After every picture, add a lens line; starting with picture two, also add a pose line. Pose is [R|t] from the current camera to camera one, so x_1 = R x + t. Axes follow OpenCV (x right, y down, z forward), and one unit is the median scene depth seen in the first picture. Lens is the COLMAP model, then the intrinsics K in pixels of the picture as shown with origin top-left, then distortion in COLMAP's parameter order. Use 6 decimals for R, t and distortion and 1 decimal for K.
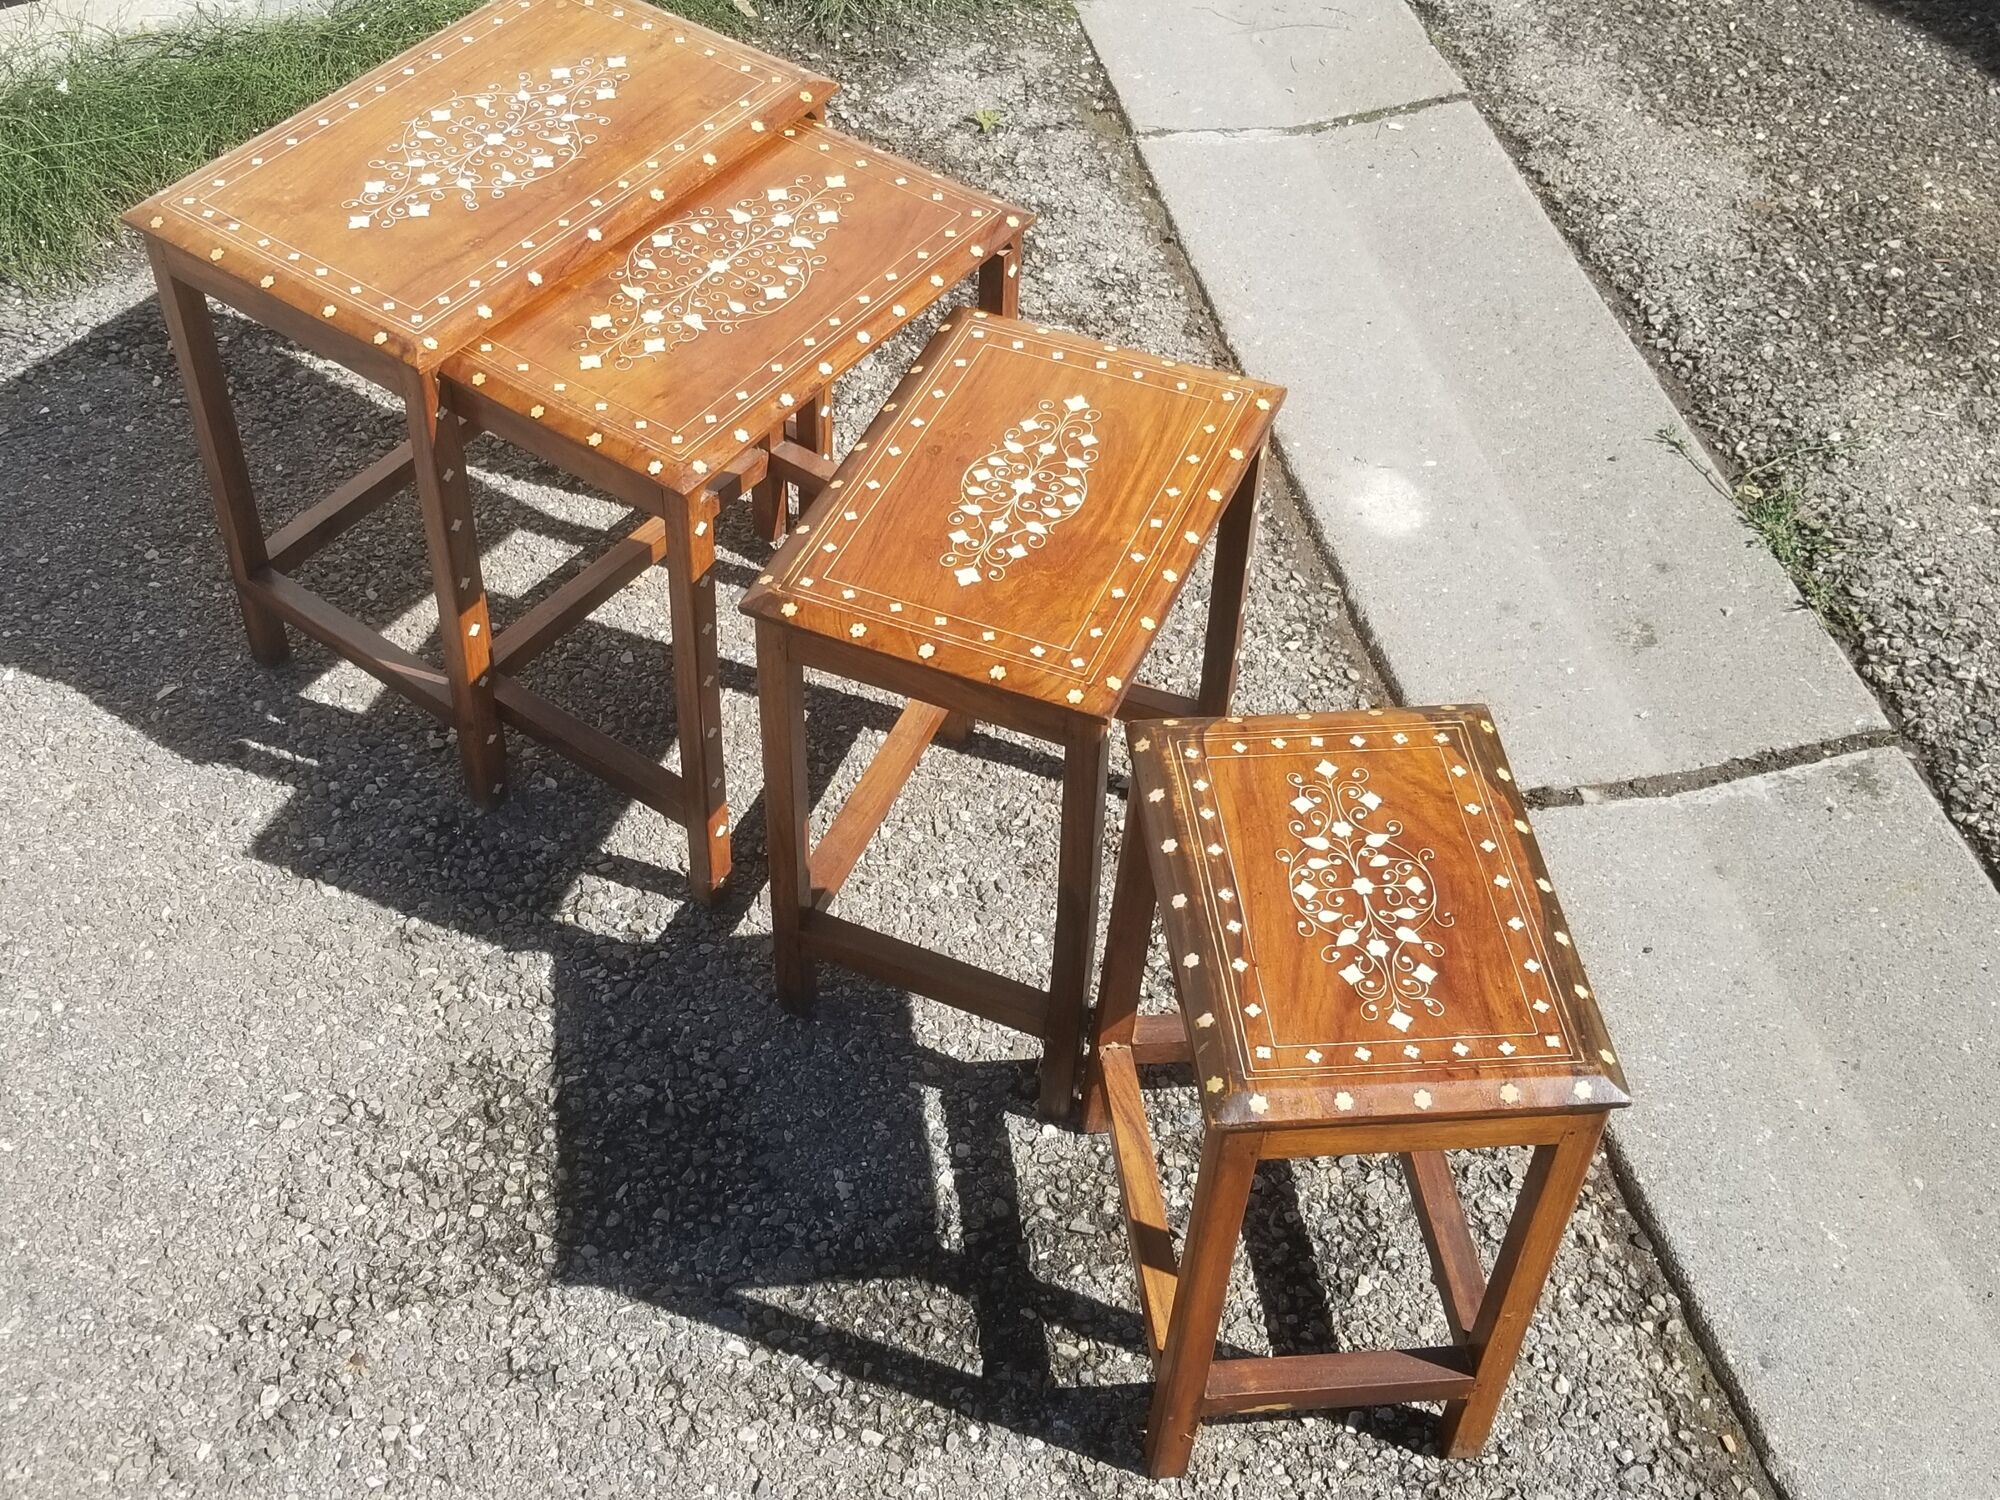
lens RADIAL K [[2492.8, 0, 919.2], [0, 2492.8, 696.7], [0, 0, 1]] dist [0.155047, -0.440602]
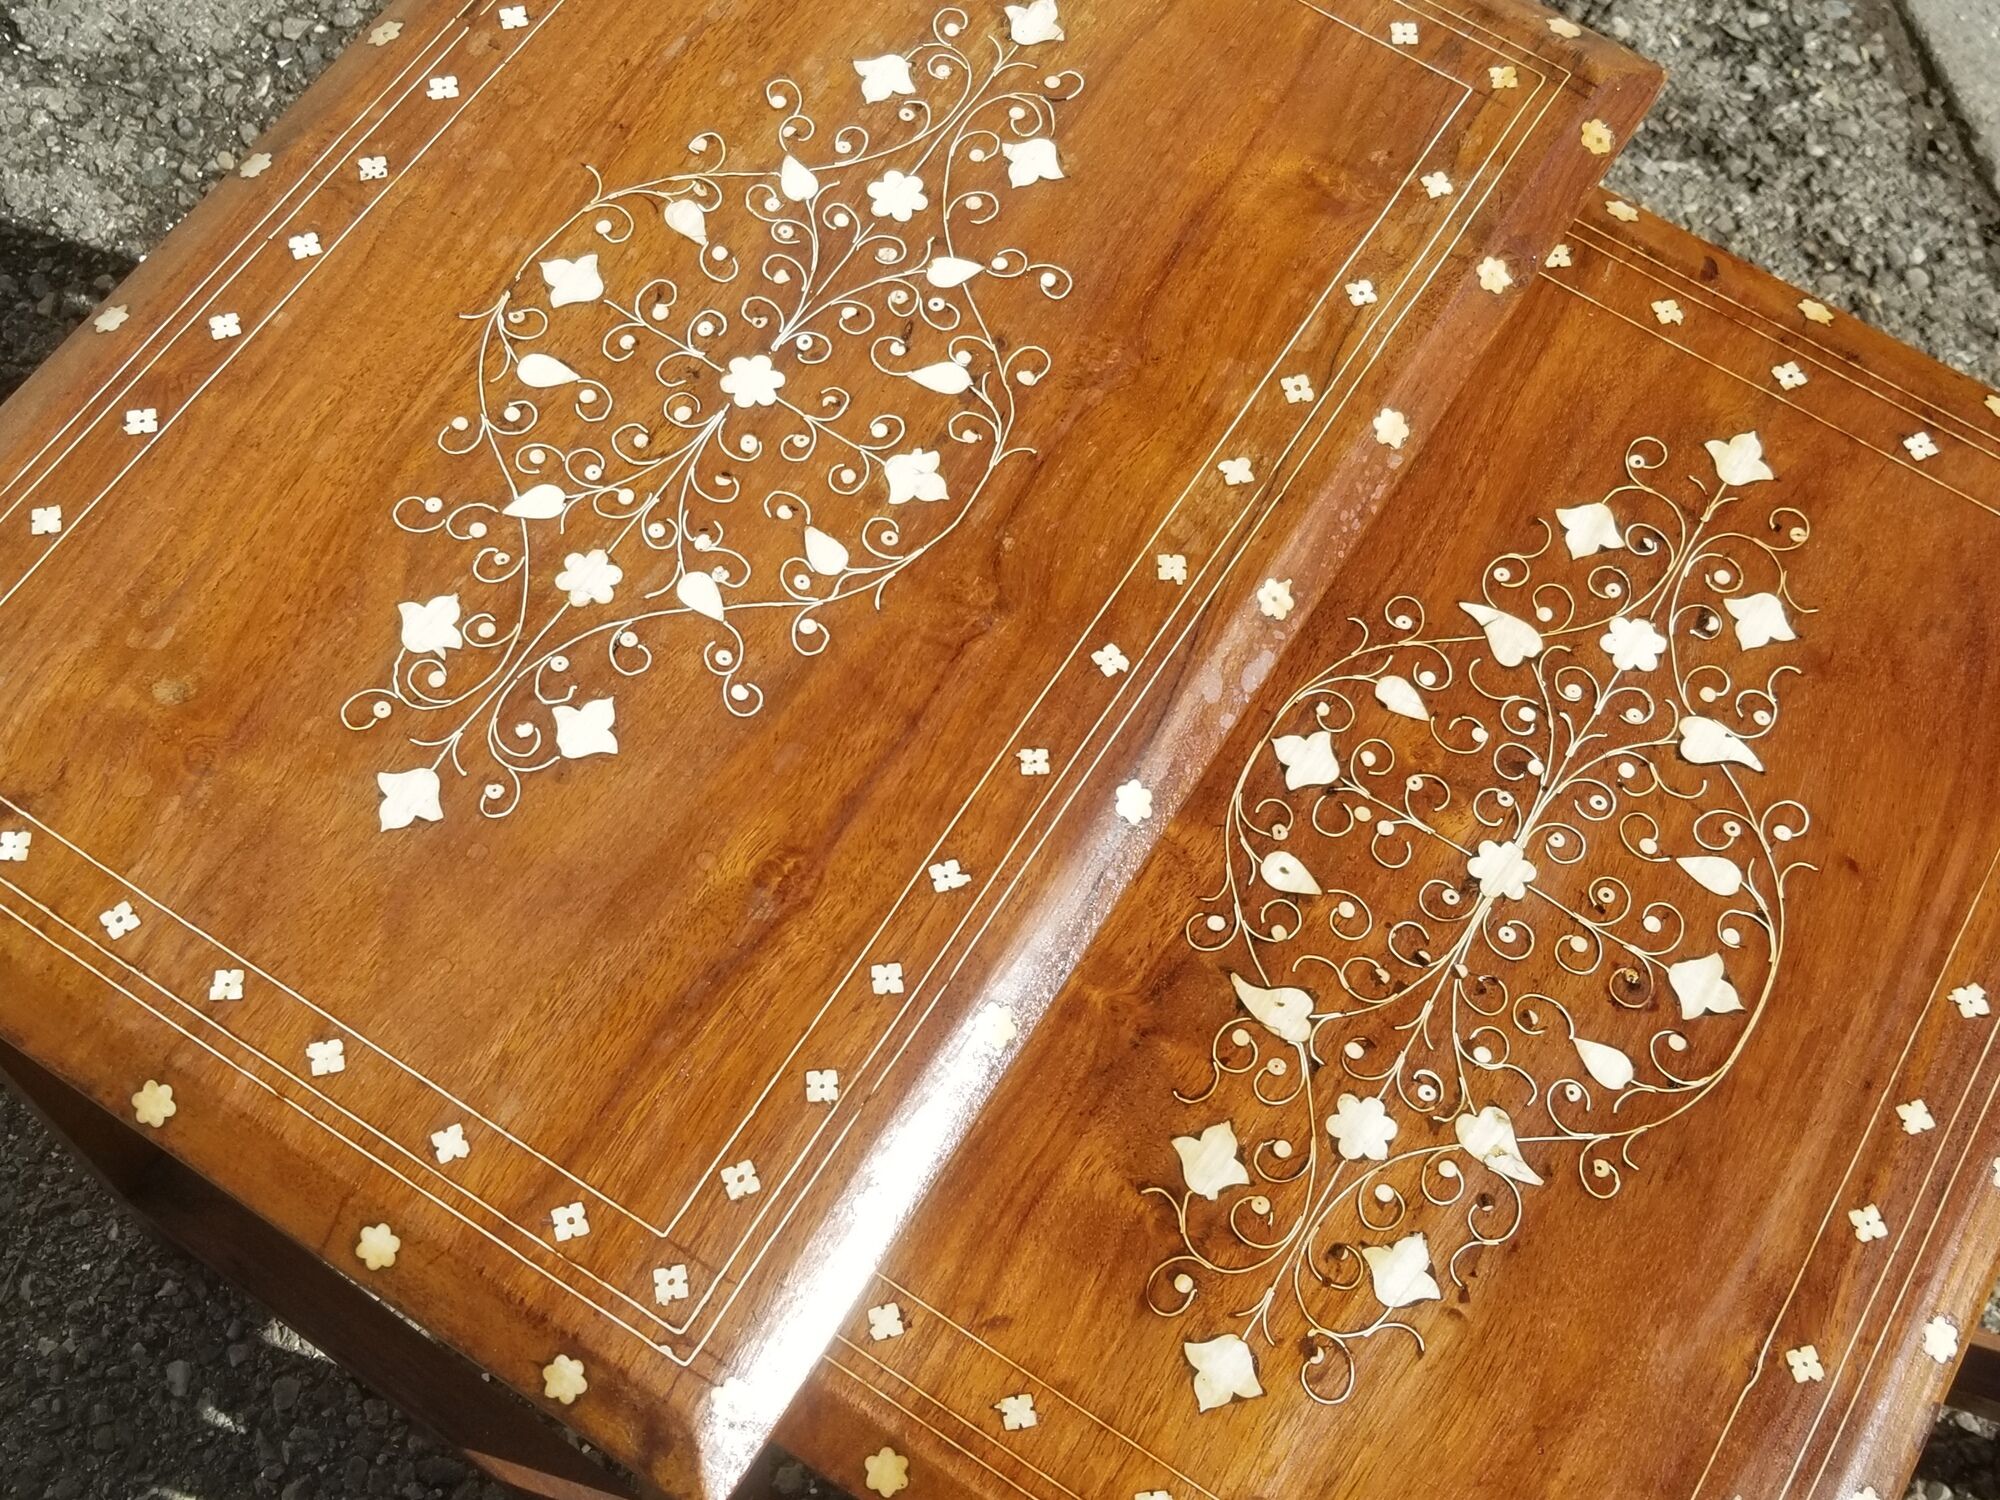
lens RADIAL K [[2555.7, 0, 949.6], [0, 2555.7, 705.7], [0, 0, 1]] dist [0.151069, -0.414603]
pose [[0.996380, -0.049473, 0.069130, -0.176422], [0.023362, 0.941257, 0.336881, -0.310374], [-0.081736, -0.334046, 0.939006, 0.691926]]
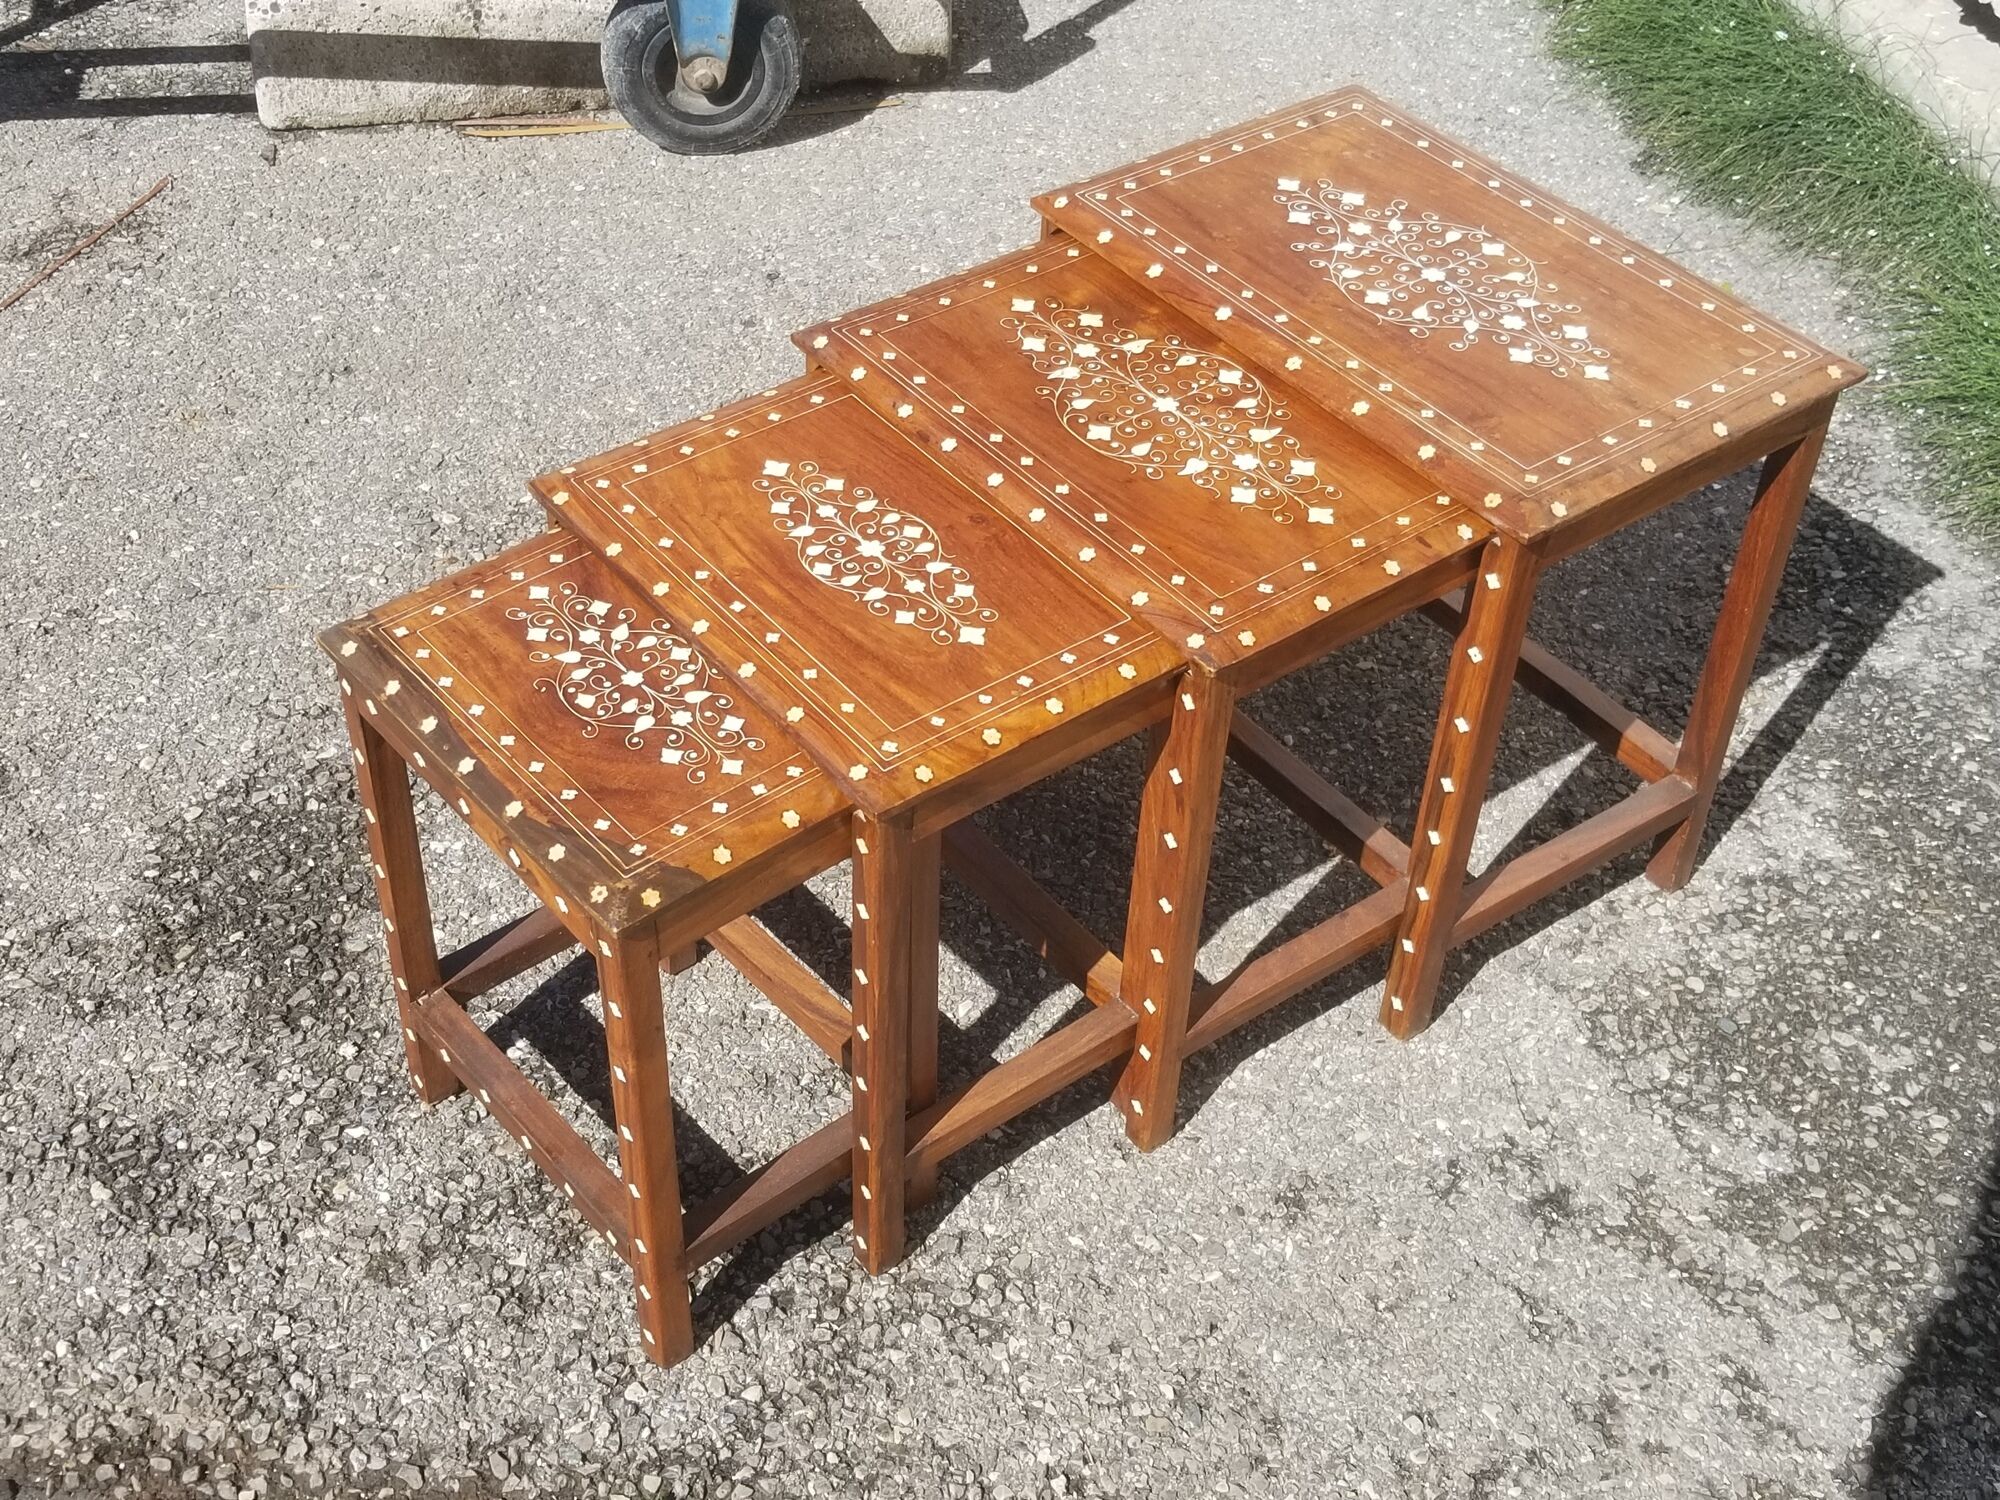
lens RADIAL K [[2528.8, 0, 946.7], [0, 2528.8, 772.9], [0, 0, 1]] dist [0.157111, -0.408815]
pose [[-0.276633, 0.638308, -0.718357, 0.645497], [-0.696523, 0.381828, 0.607505, -0.599812], [0.662065, 0.668408, 0.338970, 0.741379]]
